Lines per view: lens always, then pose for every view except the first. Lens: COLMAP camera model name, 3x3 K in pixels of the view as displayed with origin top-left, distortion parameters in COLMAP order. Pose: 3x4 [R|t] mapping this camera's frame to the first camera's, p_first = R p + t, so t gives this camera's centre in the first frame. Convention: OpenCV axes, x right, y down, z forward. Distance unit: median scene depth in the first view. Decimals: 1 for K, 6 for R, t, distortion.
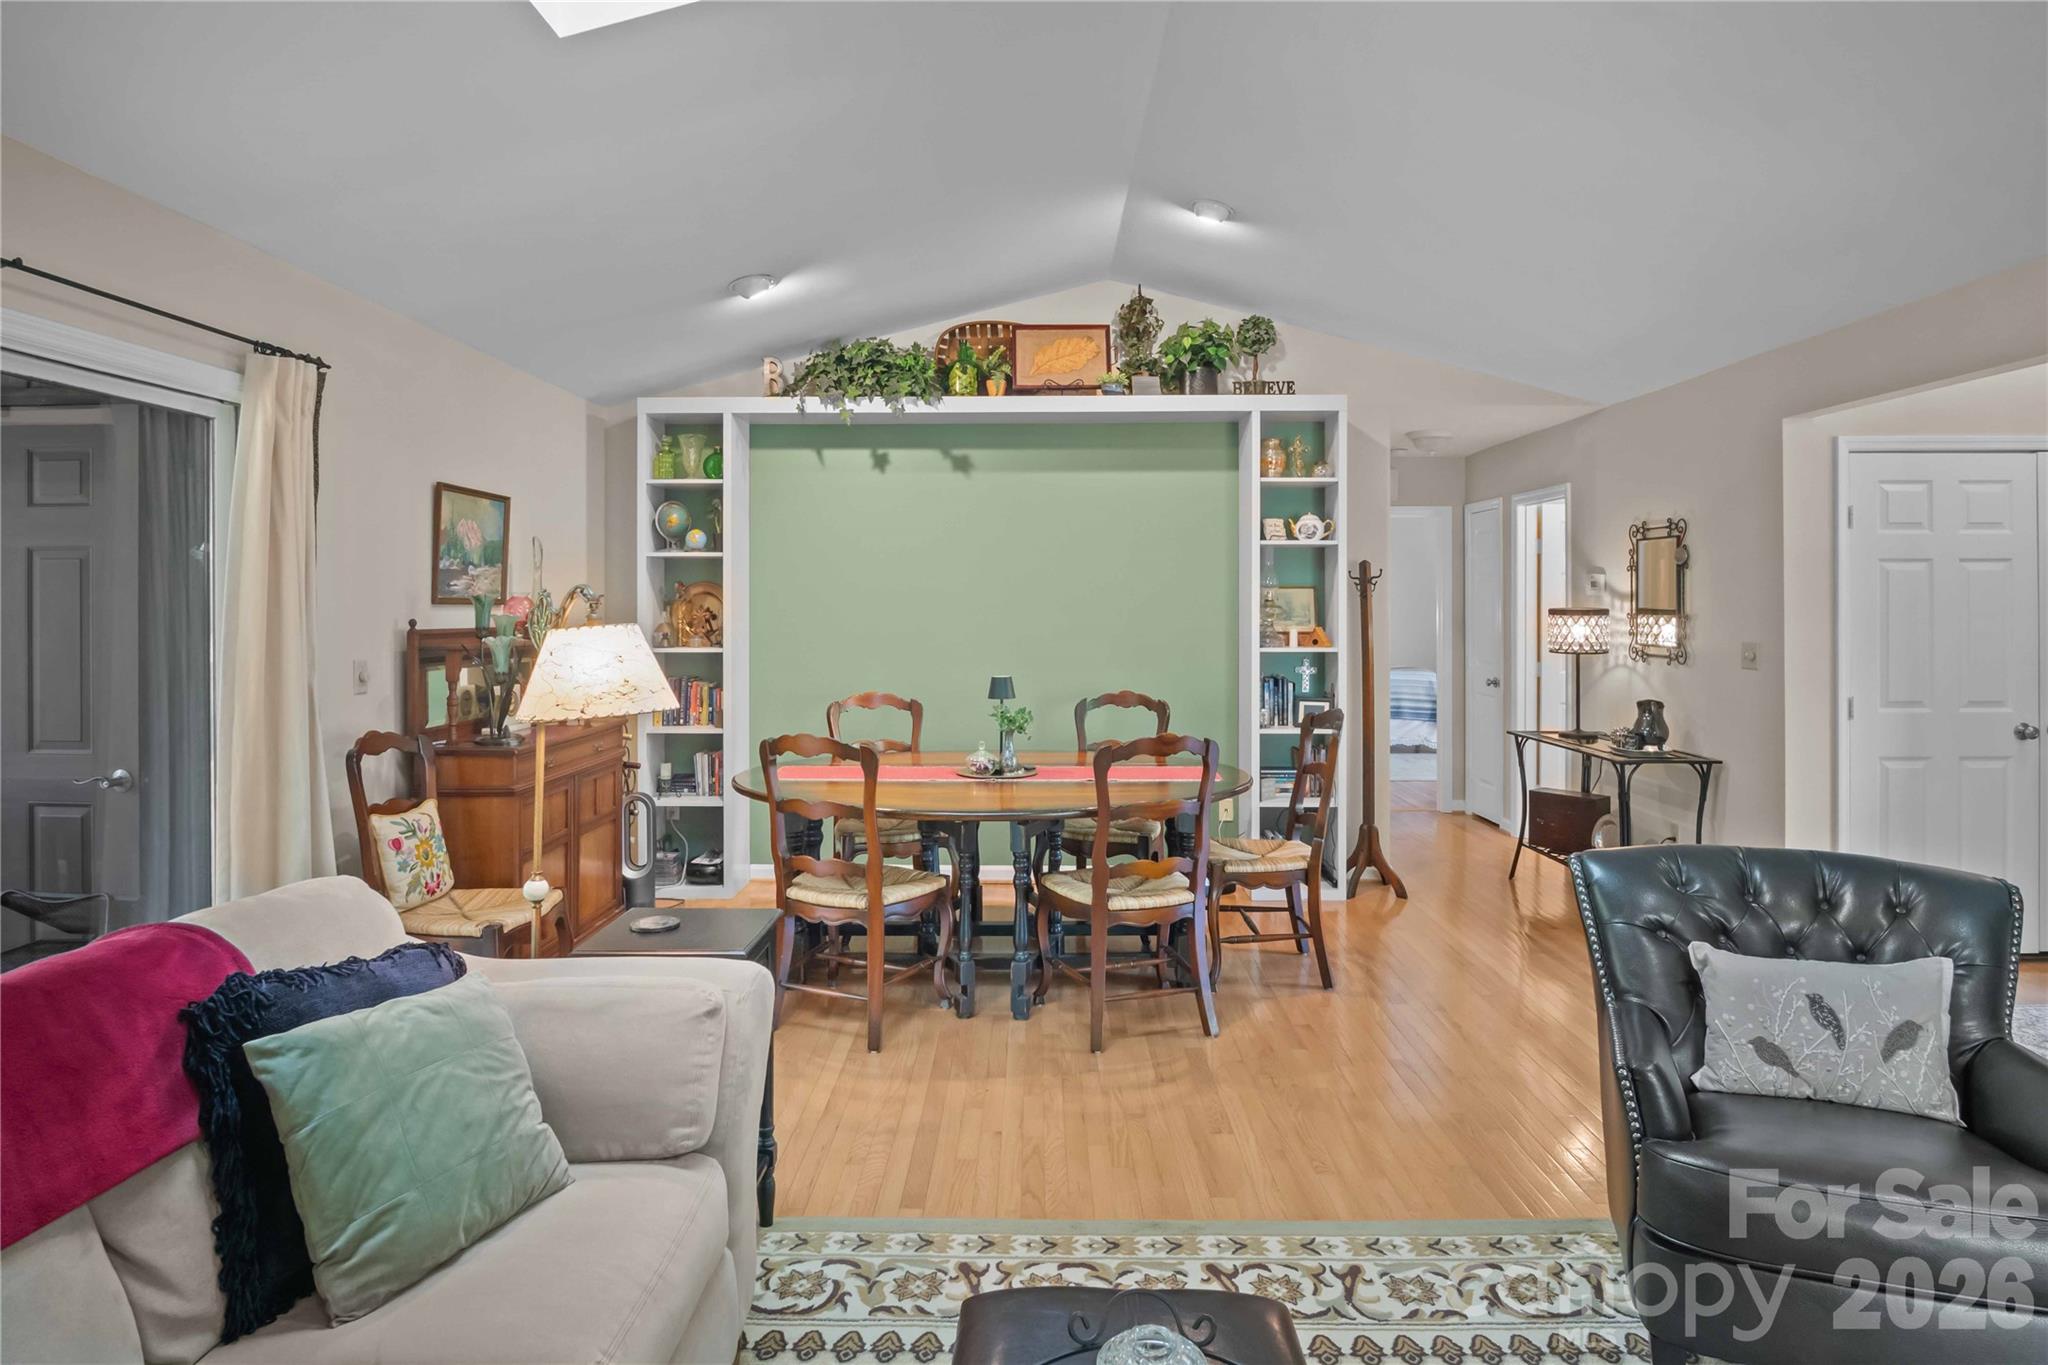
lens RADIAL K [[1134.7, 0, 1013.4], [0, 1134.7, 605.9], [0, 0, 1]] dist [-0.018926, 0.001653]
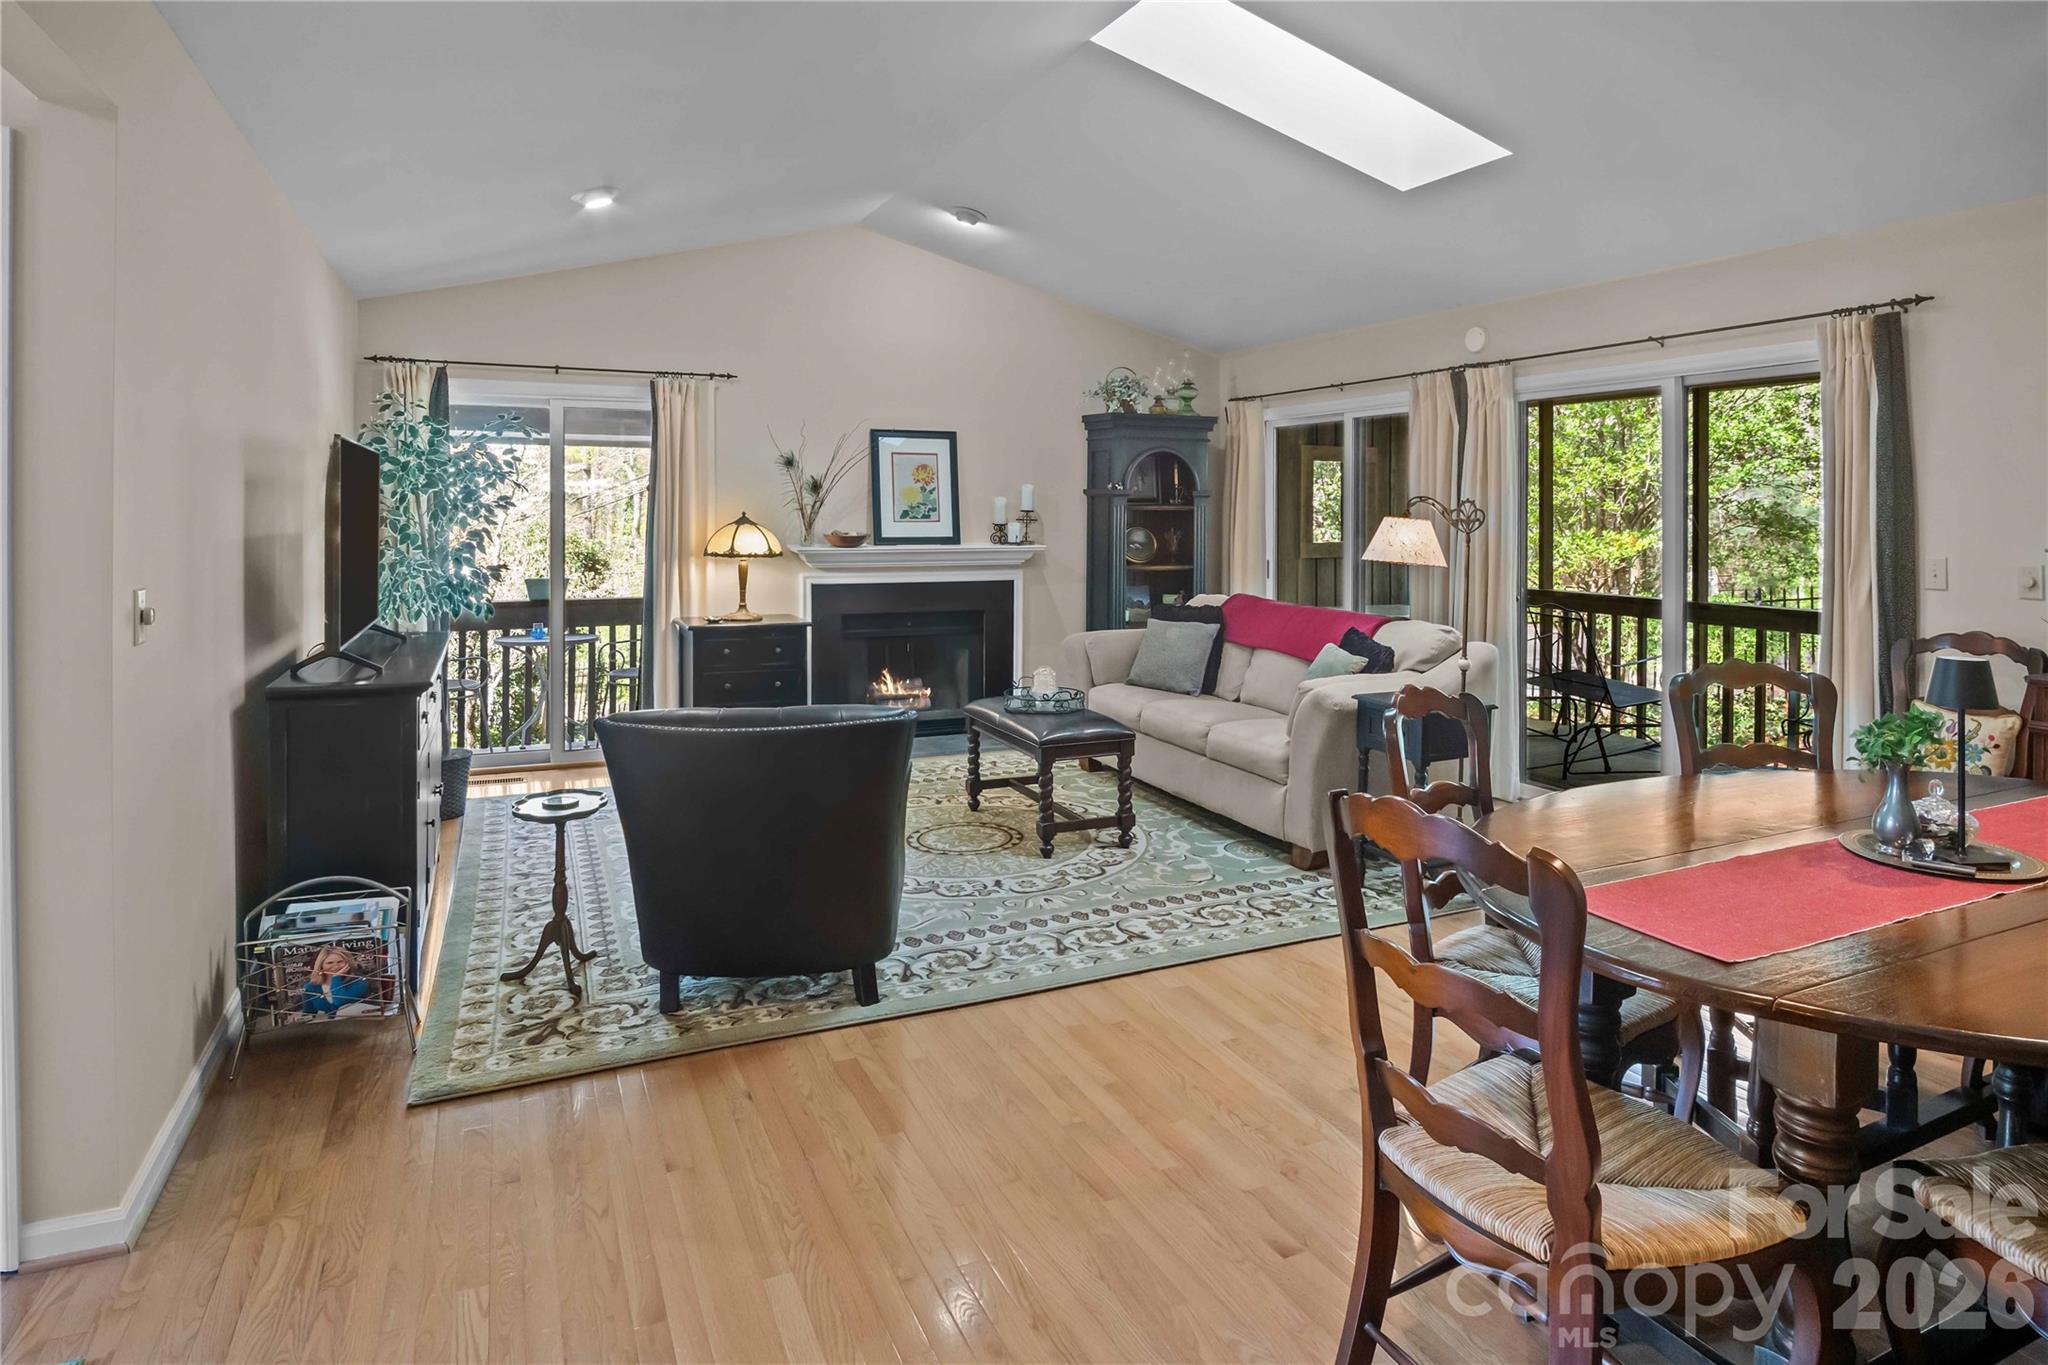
lens RADIAL K [[1155.6, 0, 1012.1], [0, 1155.6, 509.6], [0, 0, 1]] dist [-0.030862, 0.001460]
pose [[-0.909203, -0.004553, -0.416329, 0.441090], [-0.006347, 0.999976, 0.002924, 0.001438], [0.416306, 0.005301, -0.909209, 1.041213]]
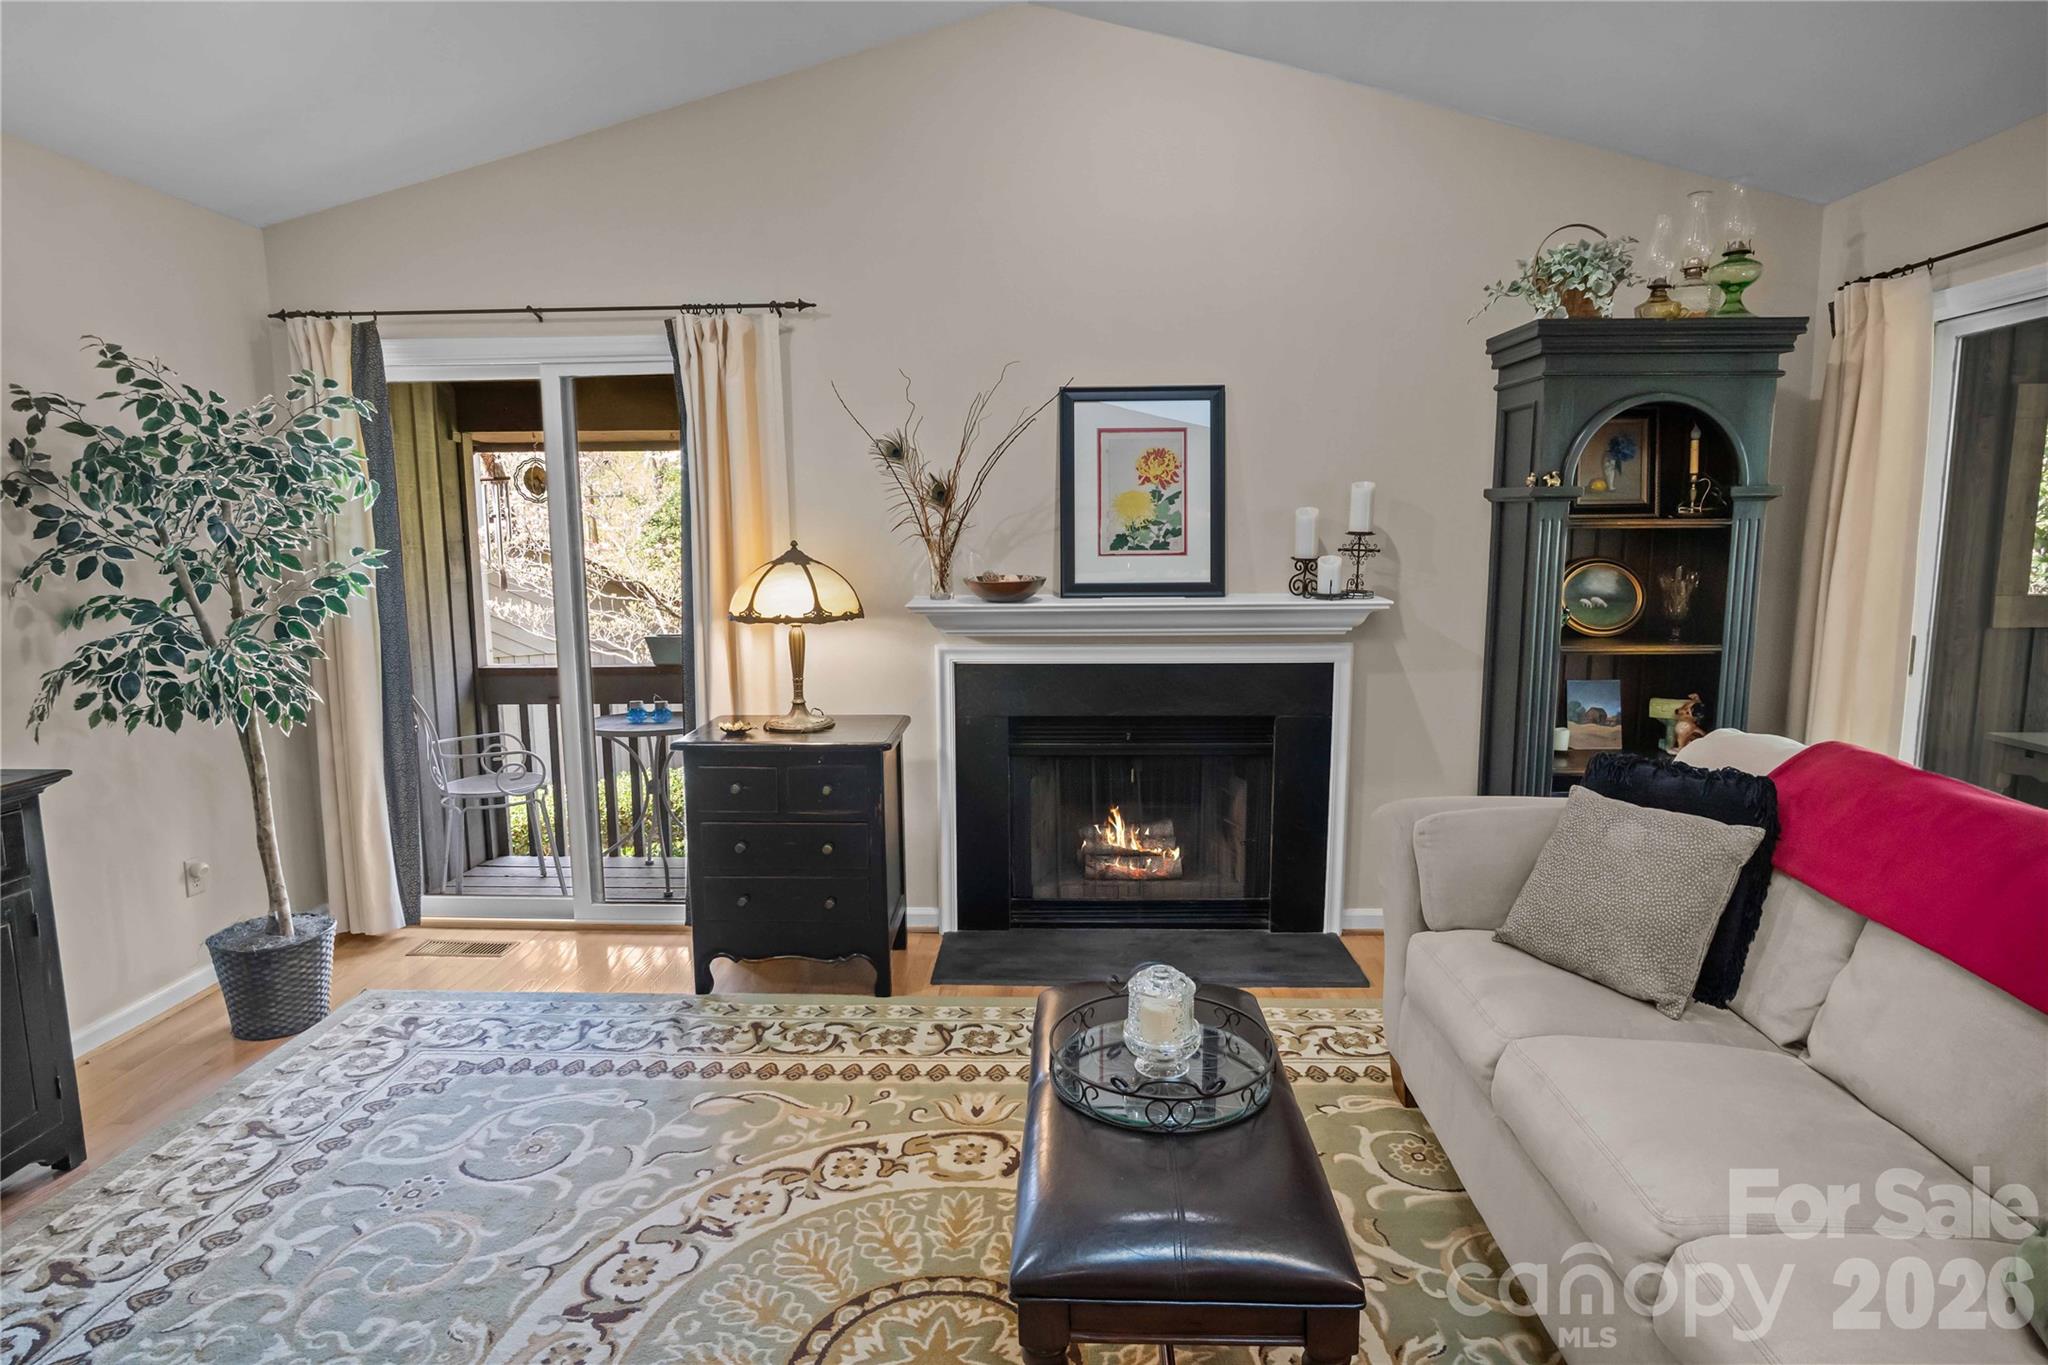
lens RADIAL K [[1101.9, 0, 1025.8], [0, 1101.9, 693.0], [0, 0, 1]] dist [-0.023928, 0.001820]
pose [[-0.999877, 0.005706, 0.014580, 0.060719], [0.007768, 0.989324, 0.145524, 0.004215], [-0.013594, 0.145620, -0.989247, 0.506561]]
